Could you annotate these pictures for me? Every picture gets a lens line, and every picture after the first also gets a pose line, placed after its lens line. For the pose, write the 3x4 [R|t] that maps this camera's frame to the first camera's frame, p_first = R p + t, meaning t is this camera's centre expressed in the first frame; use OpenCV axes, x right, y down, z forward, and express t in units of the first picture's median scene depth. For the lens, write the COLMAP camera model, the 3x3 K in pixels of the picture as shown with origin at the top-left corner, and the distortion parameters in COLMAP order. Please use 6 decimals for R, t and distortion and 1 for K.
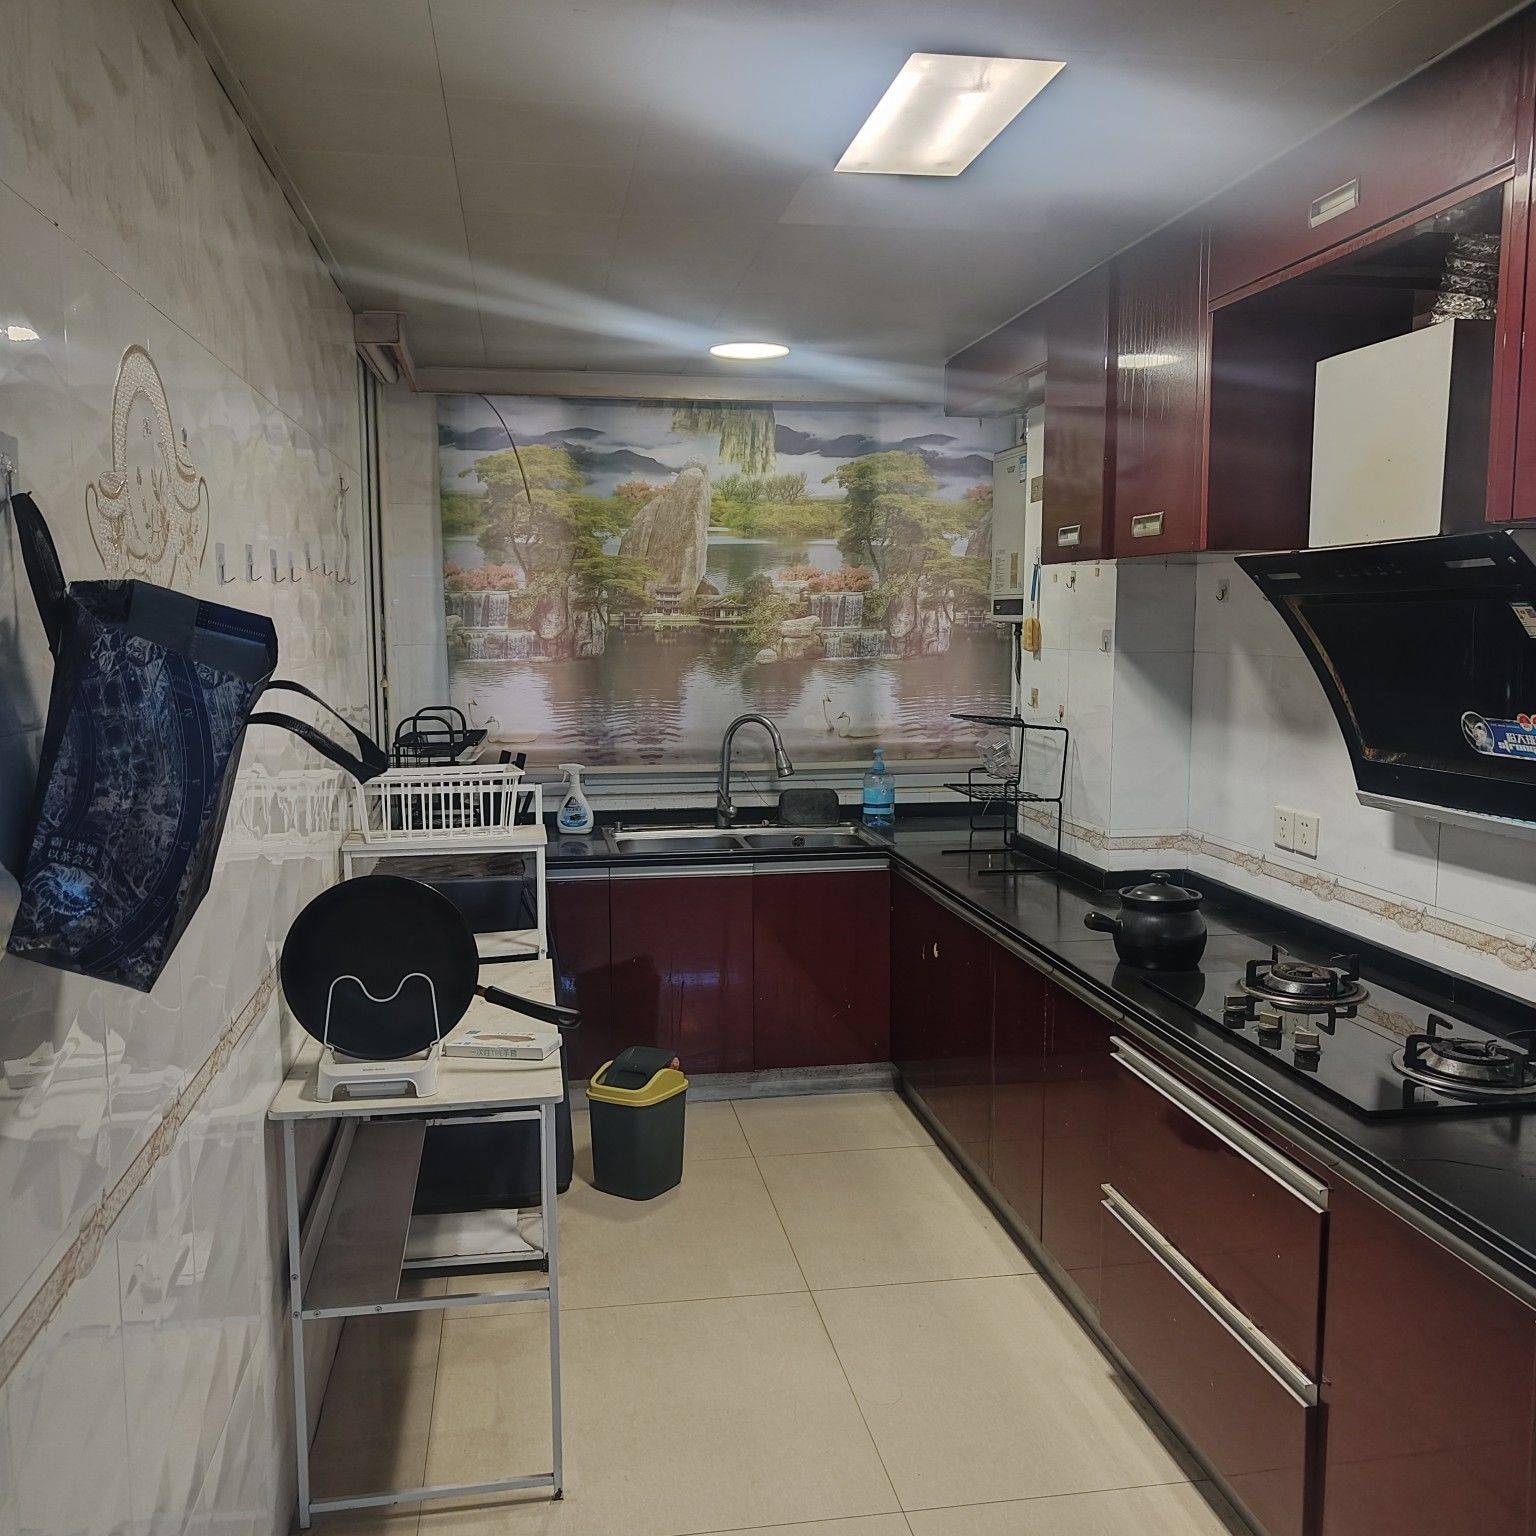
lens RADIAL K [[1381.9, 0, 772.3], [0, 1381.9, 771.1], [0, 0, 1]] dist [0.004275, 0.000844]
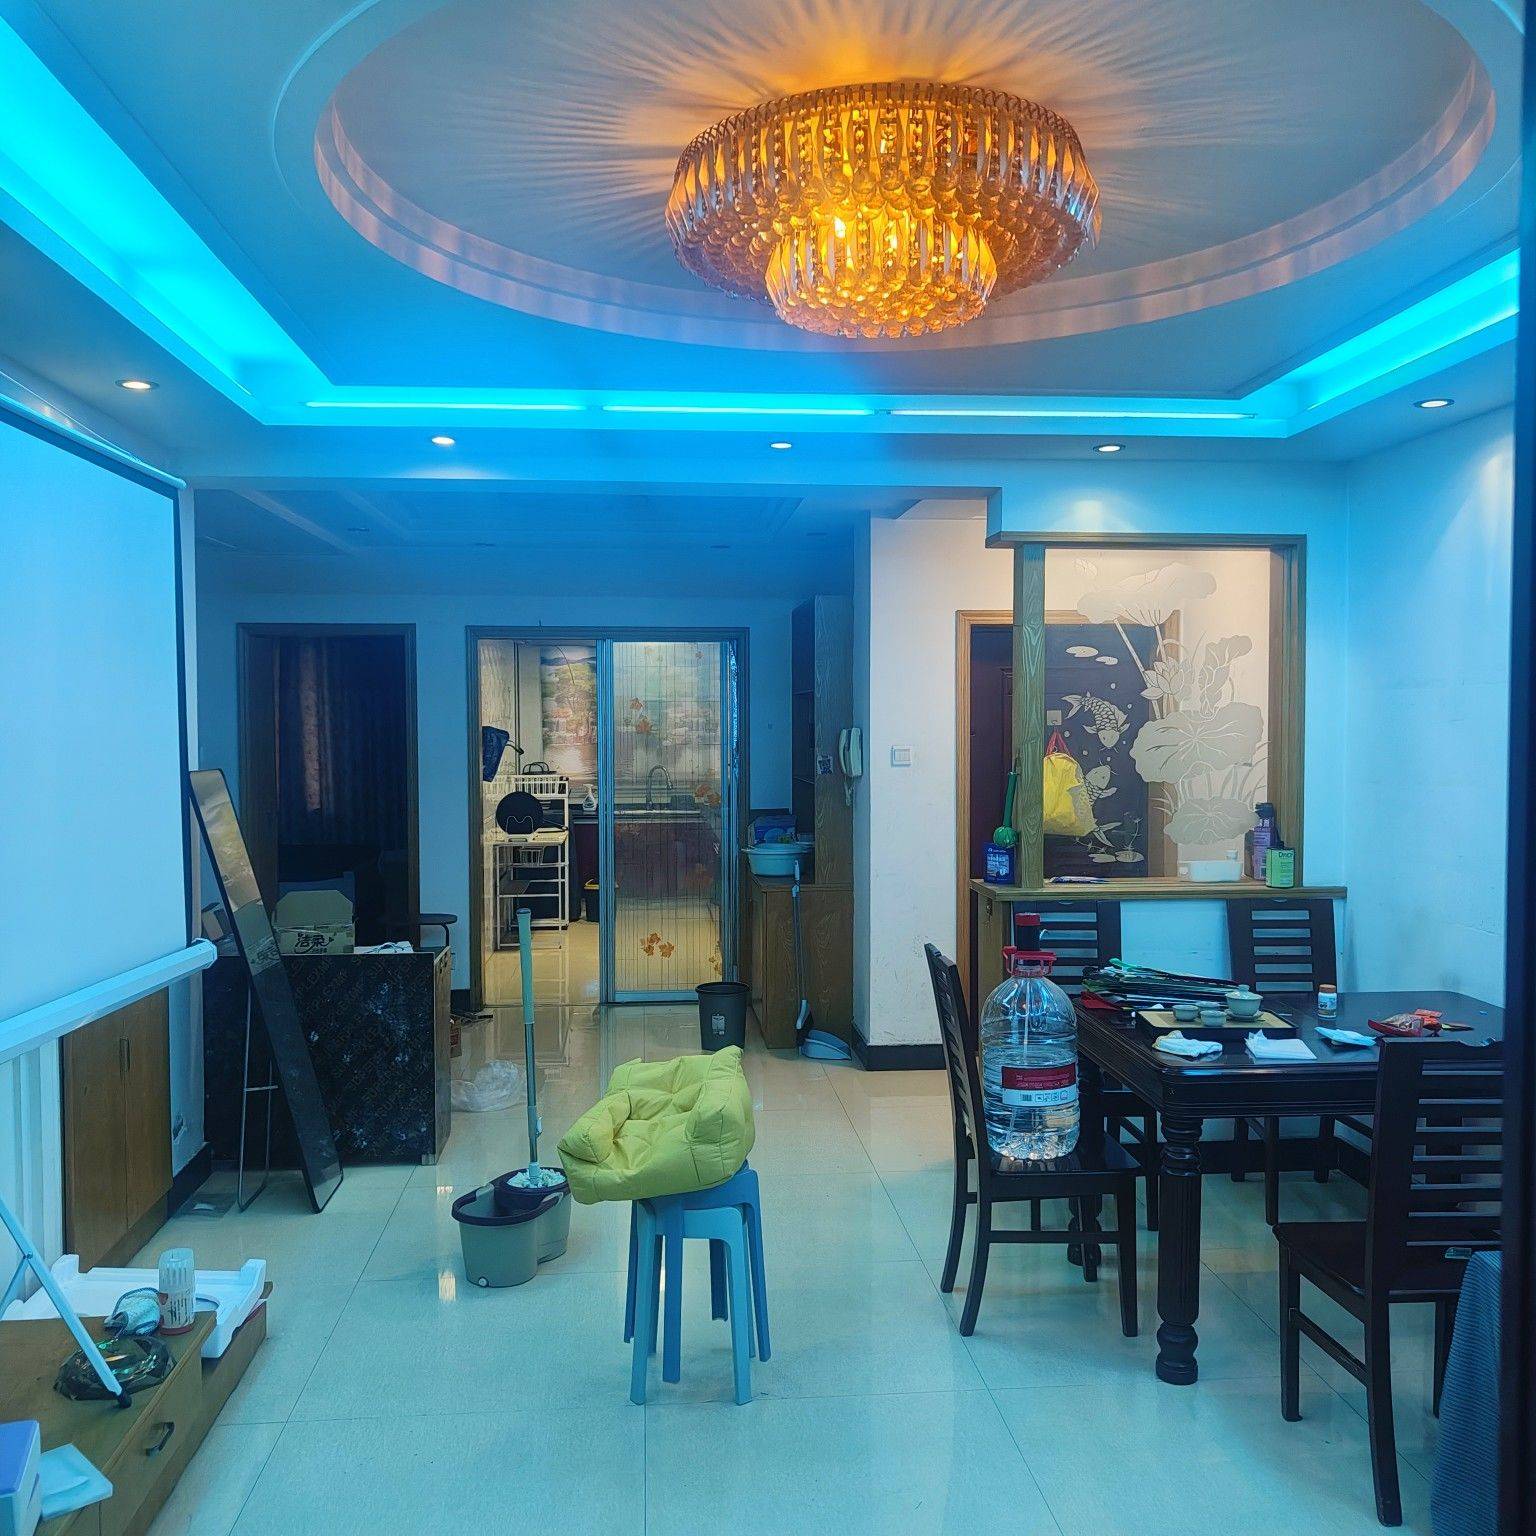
lens RADIAL K [[1381.9, 0, 762.9], [0, 1381.9, 765.5], [0, 0, 1]] dist [0.004275, 0.000844]
pose [[0.995987, 0.000707, -0.089490, 0.412041], [-0.007697, 0.996941, -0.077784, 0.158477], [0.089162, 0.078160, 0.992946, -1.548739]]
